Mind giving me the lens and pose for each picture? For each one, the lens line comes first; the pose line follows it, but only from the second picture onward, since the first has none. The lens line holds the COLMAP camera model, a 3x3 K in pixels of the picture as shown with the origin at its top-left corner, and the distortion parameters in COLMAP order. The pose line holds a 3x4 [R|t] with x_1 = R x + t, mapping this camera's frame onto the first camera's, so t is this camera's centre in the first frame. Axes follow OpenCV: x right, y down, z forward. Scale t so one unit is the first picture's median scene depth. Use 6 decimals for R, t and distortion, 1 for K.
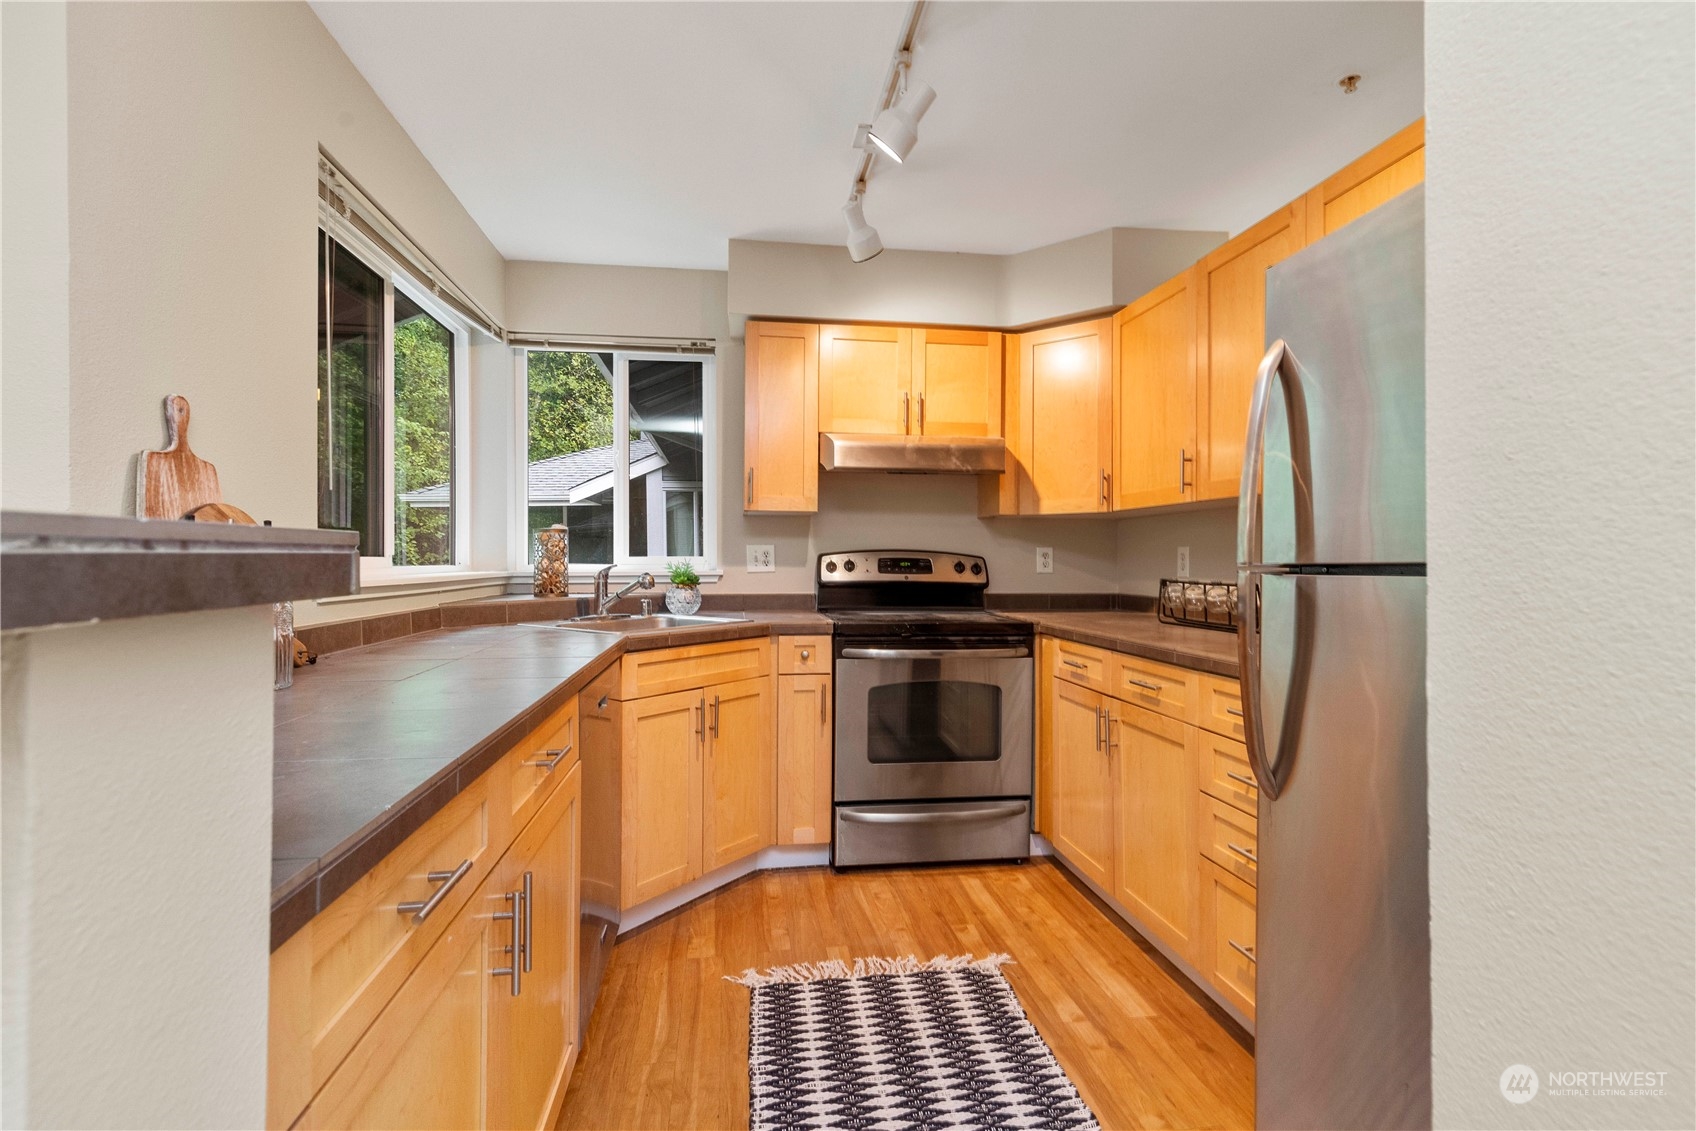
lens RADIAL K [[773.6, 0, 820.7], [0, 773.6, 557.2], [0, 0, 1]] dist [0.011496, -0.002348]
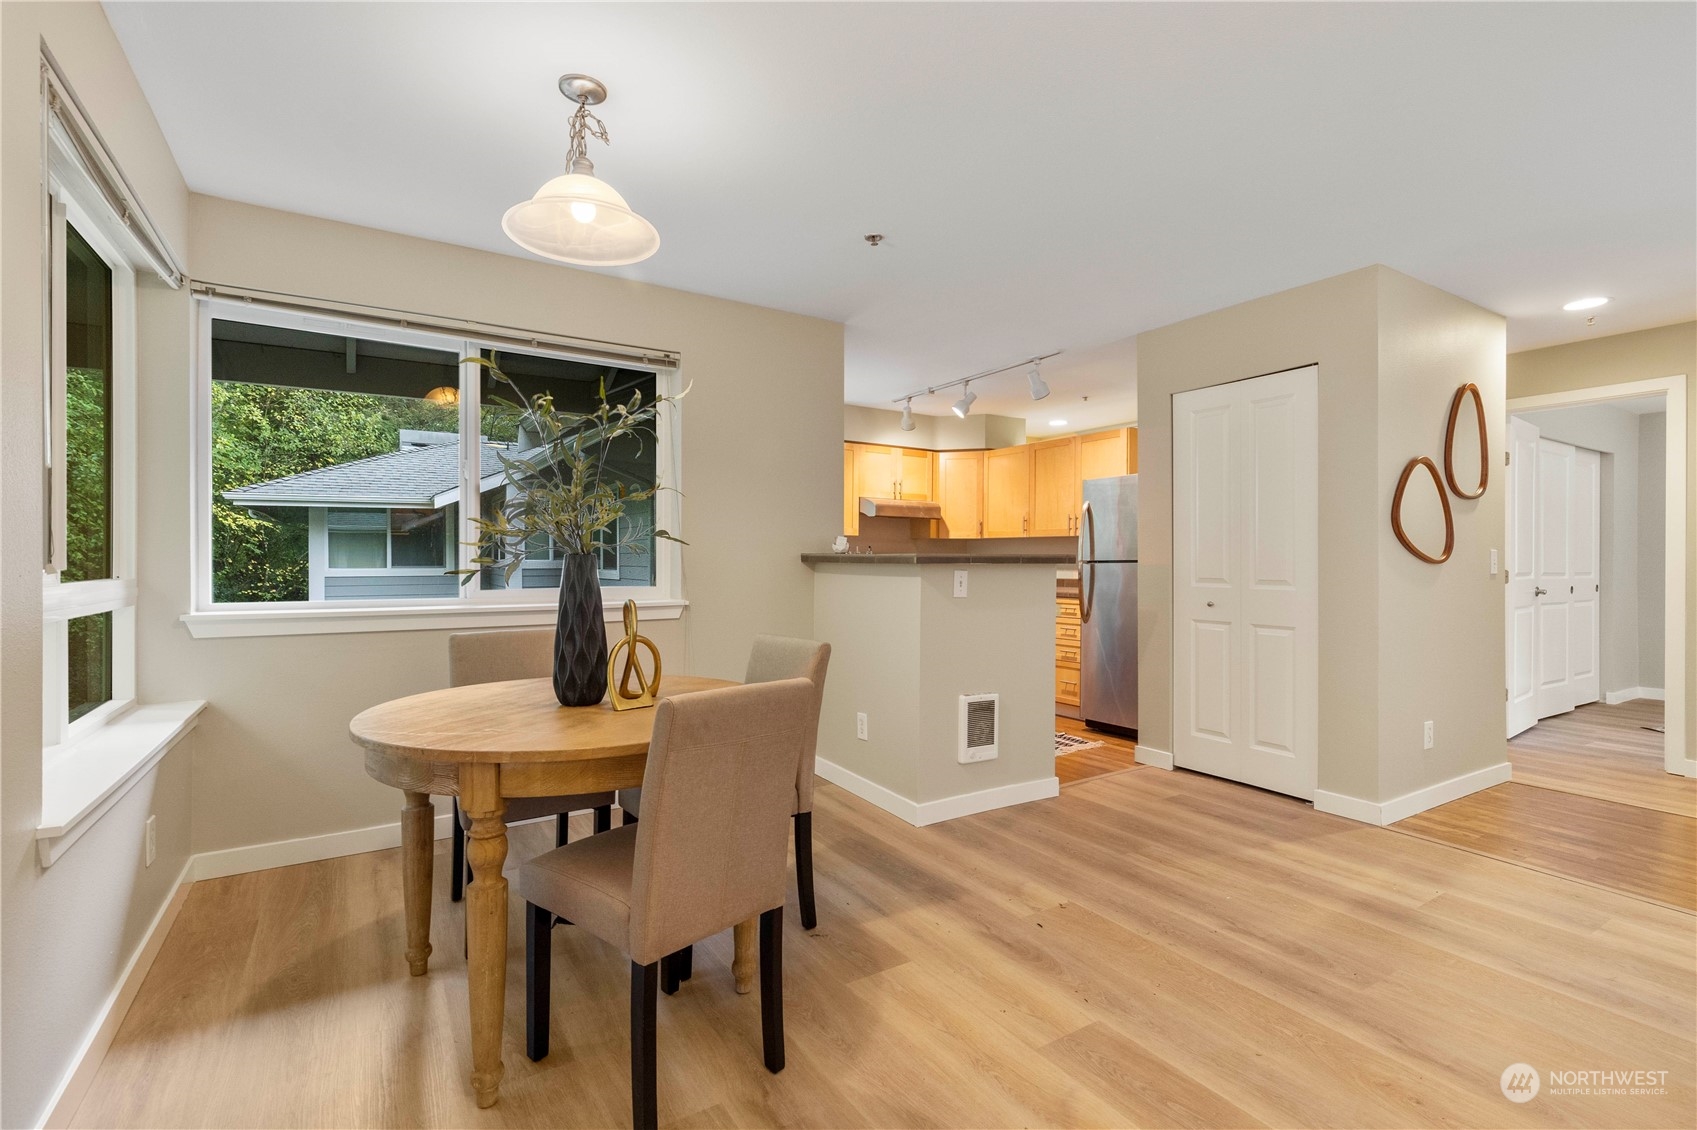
lens RADIAL K [[774.1, 0, 849.5], [0, 774.1, 563.7], [0, 0, 1]] dist [0.011496, -0.002348]
pose [[0.902535, 0.002719, 0.430608, -1.011932], [-0.005326, 0.999974, 0.004850, 0.005340], [-0.430584, -0.006671, 0.902526, -0.929298]]
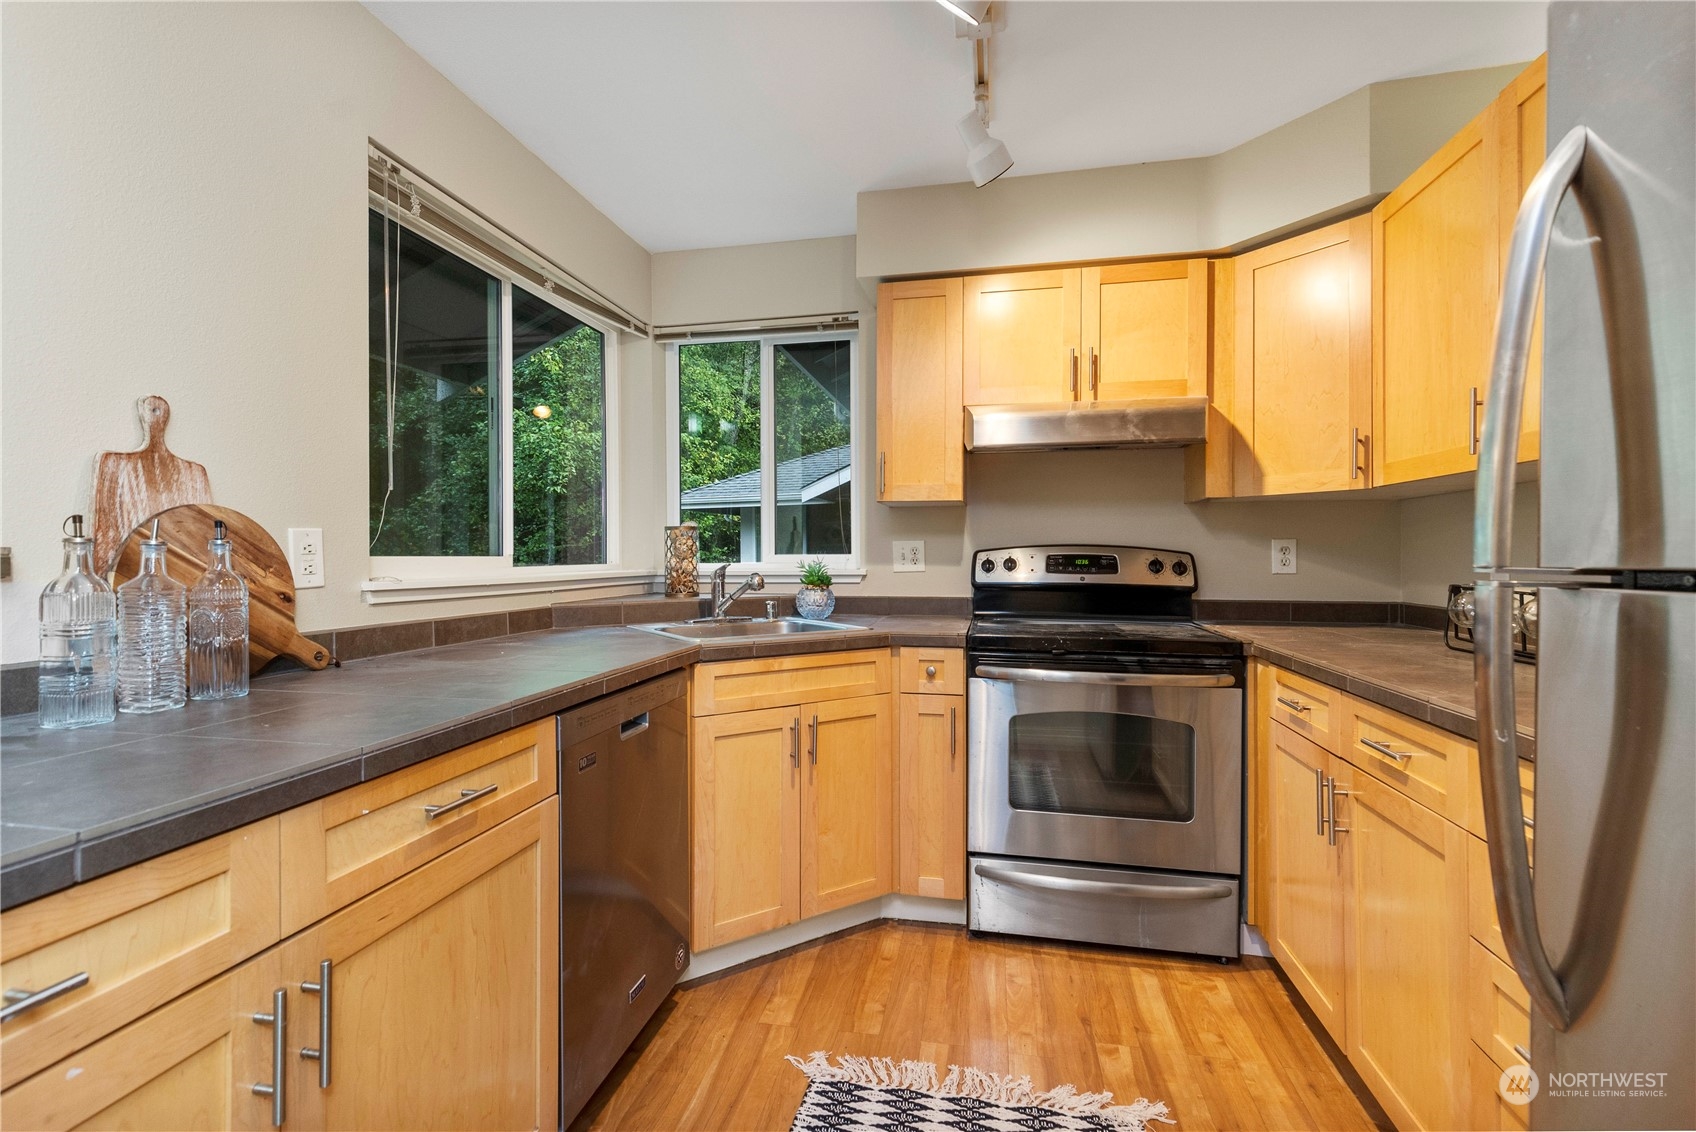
lens RADIAL K [[773.6, 0, 812.3], [0, 773.6, 556.6], [0, 0, 1]] dist [0.011496, -0.002348]
pose [[0.941896, -0.003037, -0.335890, 0.142165], [0.004613, 0.999982, 0.003893, -0.001727], [0.335872, -0.005217, 0.941893, 0.170667]]
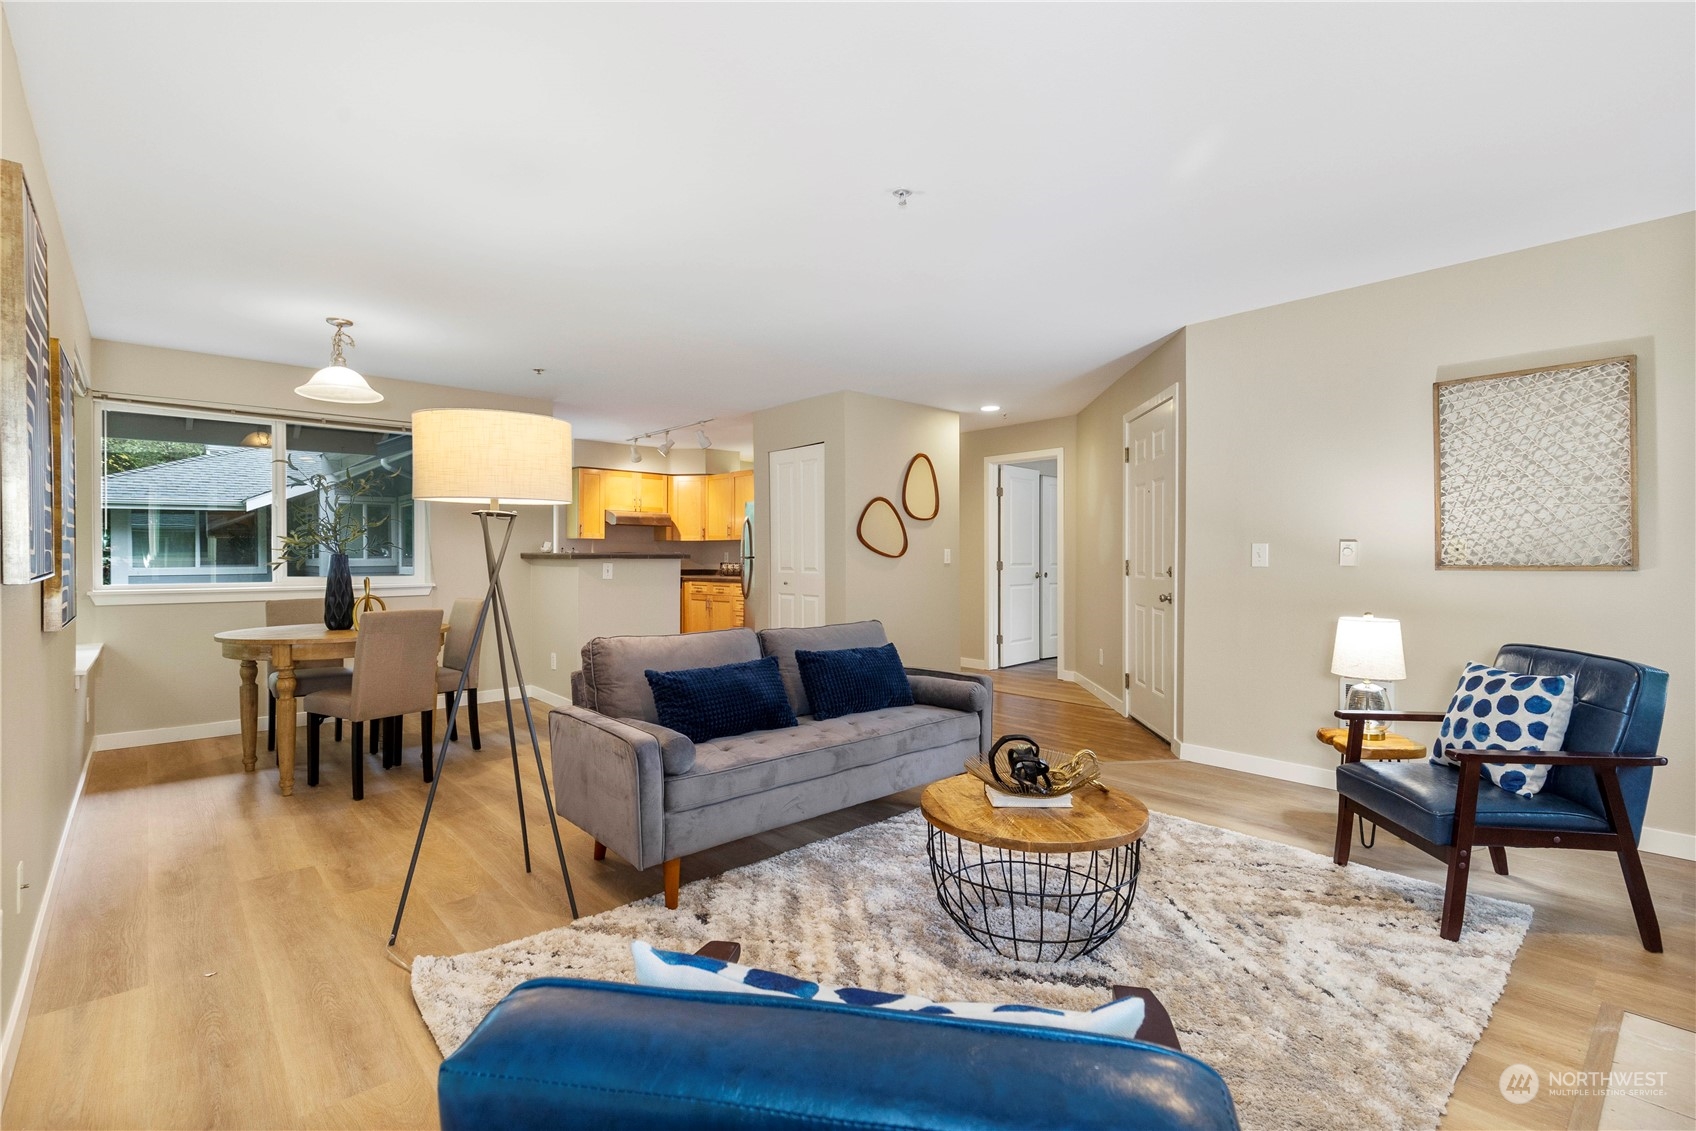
lens RADIAL K [[773.6, 0, 840.1], [0, 773.6, 561.0], [0, 0, 1]] dist [0.011496, -0.002348]
pose [[0.819531, -0.001688, 0.573032, -0.991810], [-0.000962, 0.999990, 0.004322, 0.006733], [-0.573033, -0.004093, 0.819522, -1.910175]]
